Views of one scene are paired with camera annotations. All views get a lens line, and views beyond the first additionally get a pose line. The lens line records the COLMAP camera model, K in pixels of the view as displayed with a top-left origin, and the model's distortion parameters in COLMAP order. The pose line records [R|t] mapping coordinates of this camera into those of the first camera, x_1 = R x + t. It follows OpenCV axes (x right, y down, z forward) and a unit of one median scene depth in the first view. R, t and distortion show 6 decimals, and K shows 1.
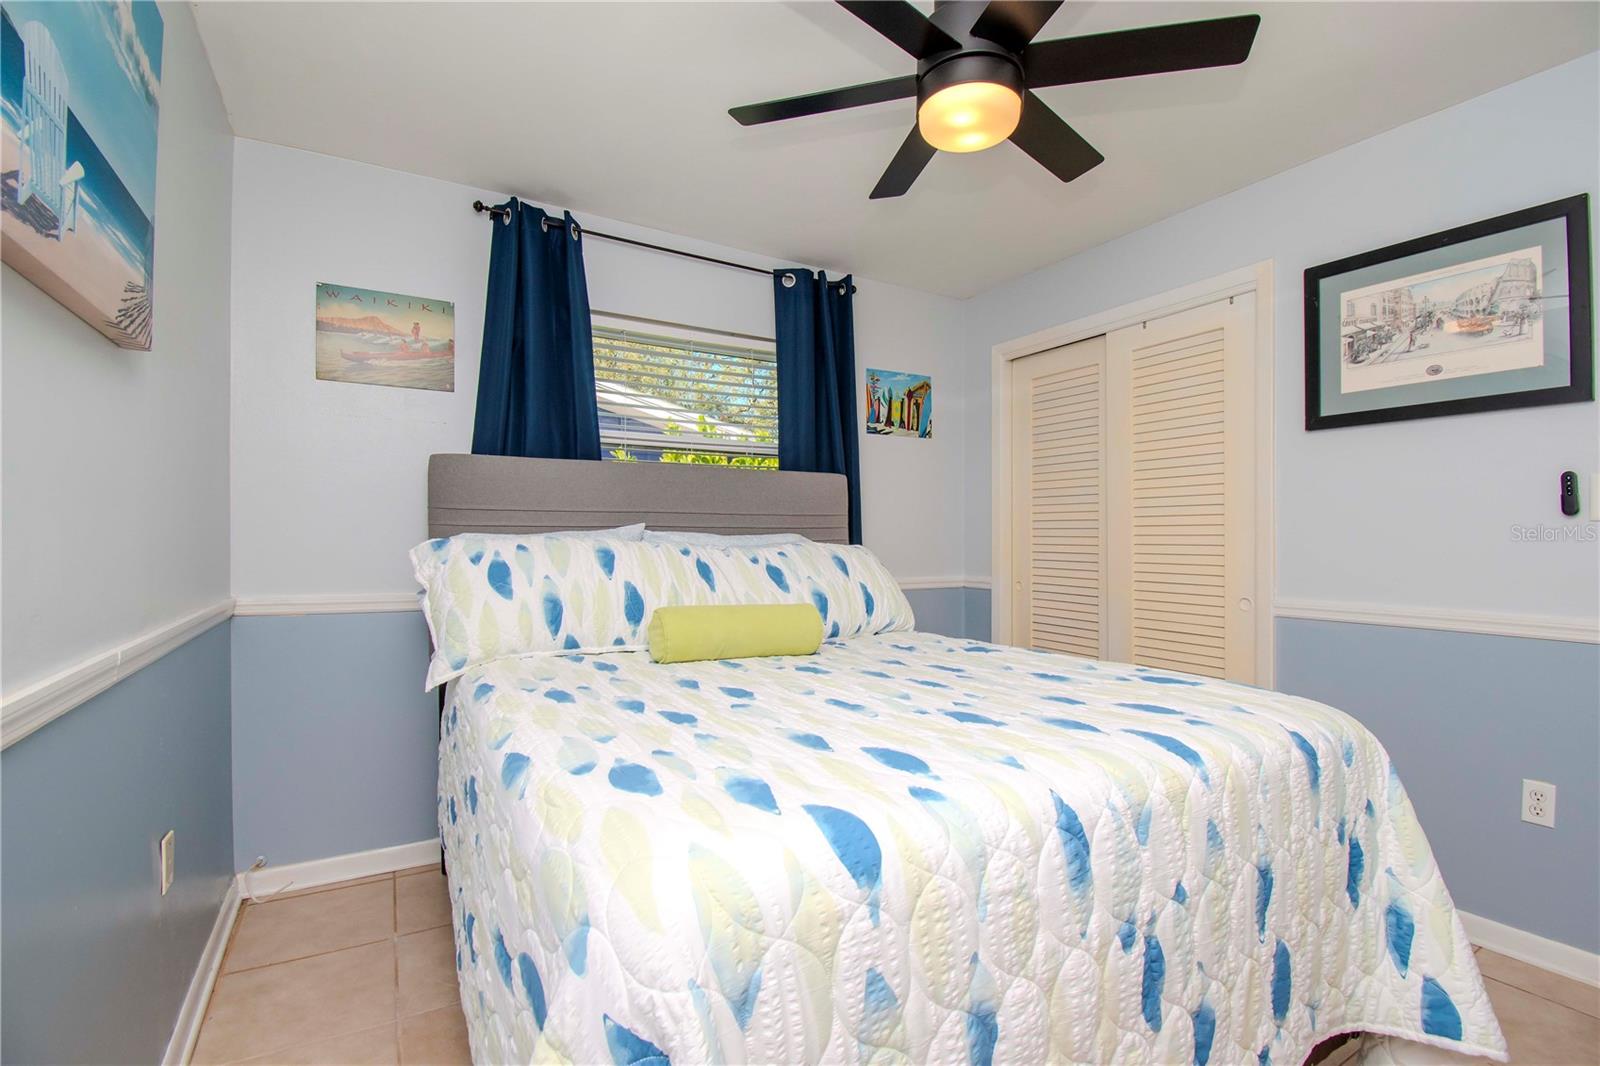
lens RADIAL K [[724.7, 0, 800.3], [0, 724.7, 535.4], [0, 0, 1]] dist [0.021476, -0.026539]
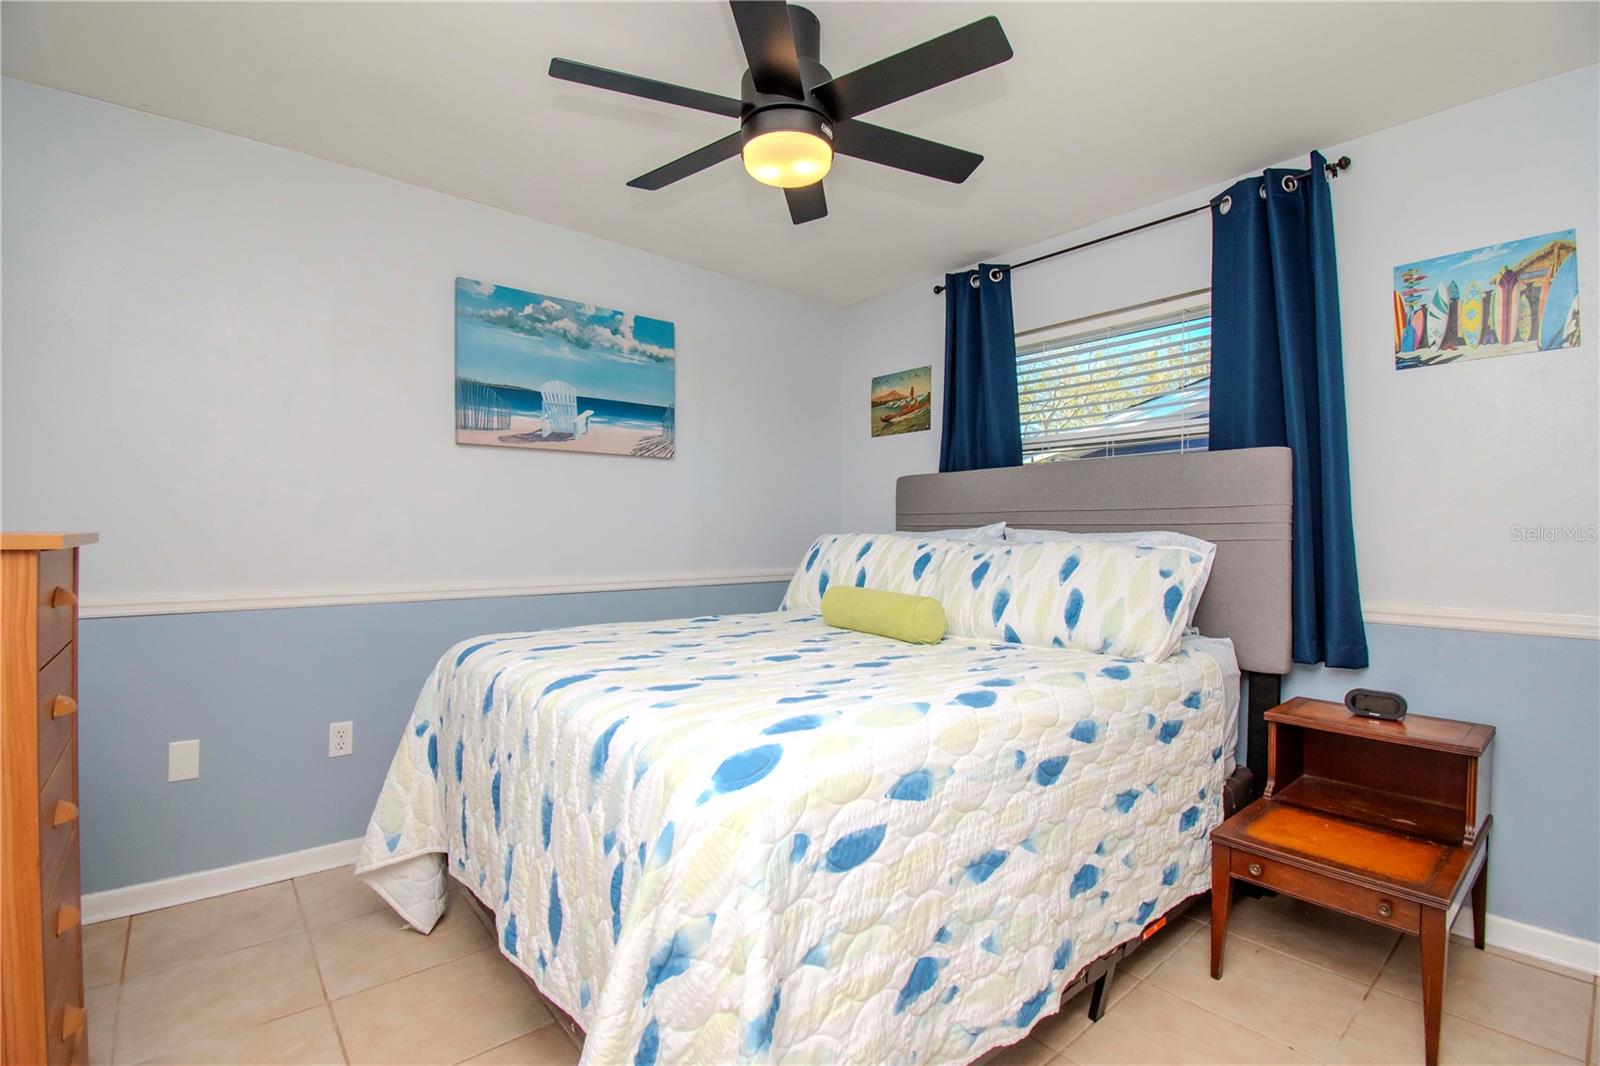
lens RADIAL K [[724.7, 0, 800.3], [0, 724.7, 535.4], [0, 0, 1]] dist [0.021476, -0.026539]
pose [[0.158414, 0.002645, -0.987369, 0.624179], [-0.004245, 0.999989, 0.001998, 0.002493], [0.987364, 0.003874, 0.158424, 0.392285]]
